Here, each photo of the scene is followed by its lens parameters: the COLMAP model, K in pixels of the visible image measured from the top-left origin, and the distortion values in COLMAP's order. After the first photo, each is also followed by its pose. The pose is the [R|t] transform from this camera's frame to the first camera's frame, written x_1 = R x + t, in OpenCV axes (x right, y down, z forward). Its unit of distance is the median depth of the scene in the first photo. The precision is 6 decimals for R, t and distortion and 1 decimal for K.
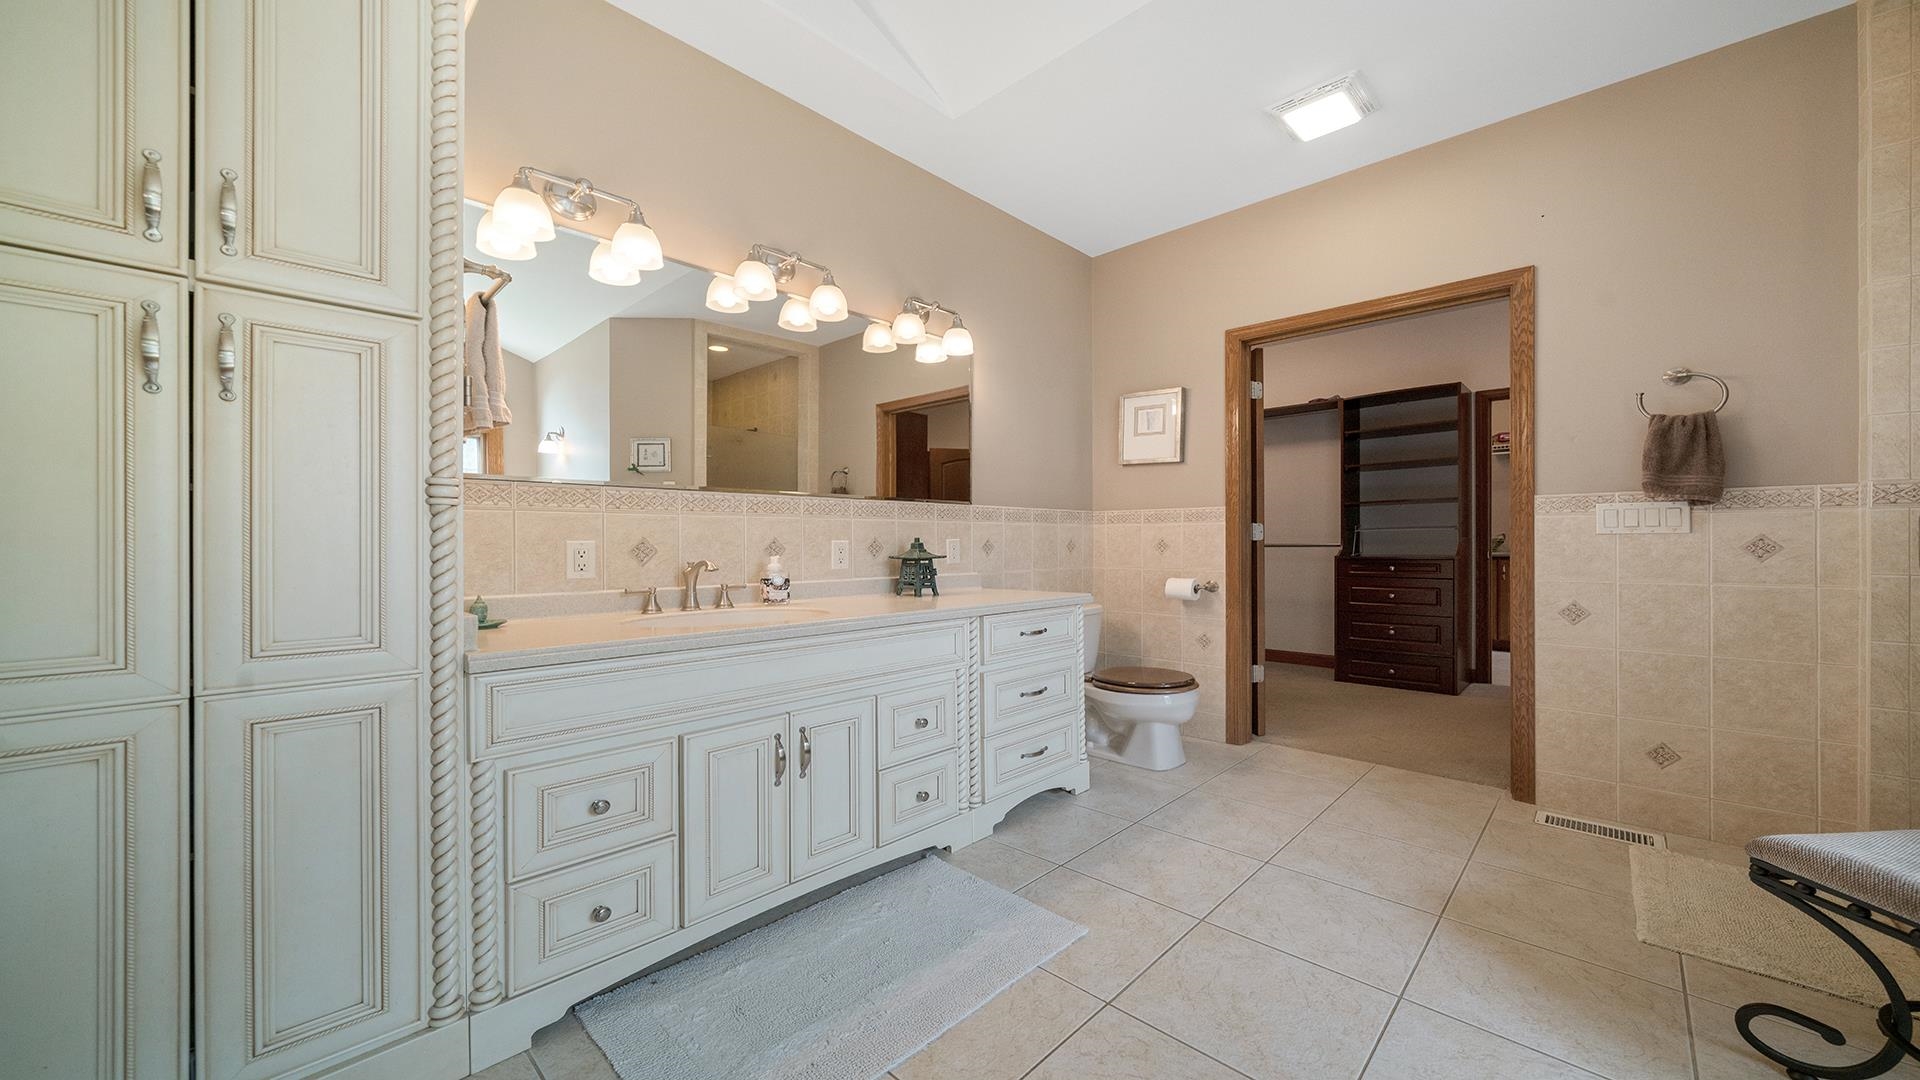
lens RADIAL K [[694.4, 0, 955.9], [0, 694.4, 538.7], [0, 0, 1]] dist [0.000715, 0.000033]
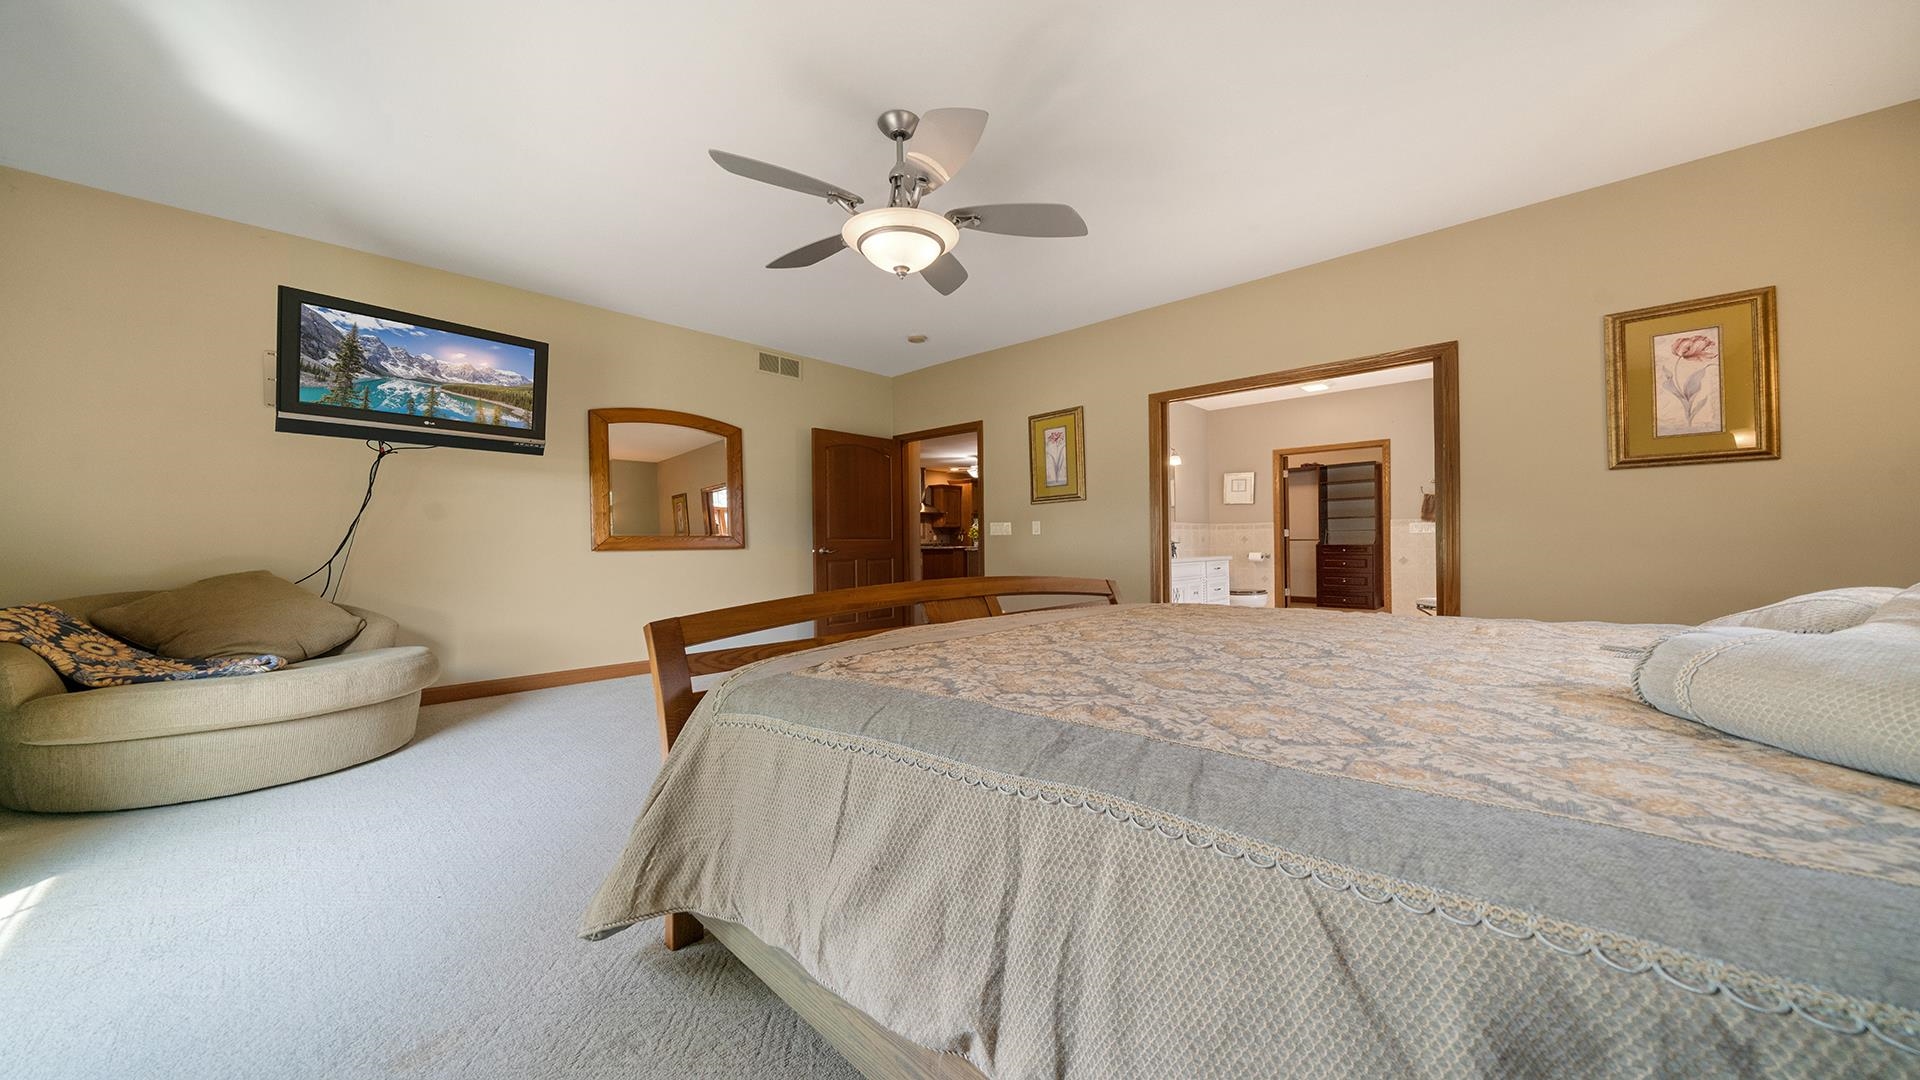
lens RADIAL K [[654.2, 0, 959.6], [0, 654.2, 539.9], [0, 0, 1]] dist [-0.005529, 0.000016]
pose [[0.999818, -0.007114, 0.017707, -0.694057], [0.007140, 0.999974, -0.001415, 0.008627], [-0.017696, 0.001542, 0.999842, -1.166925]]
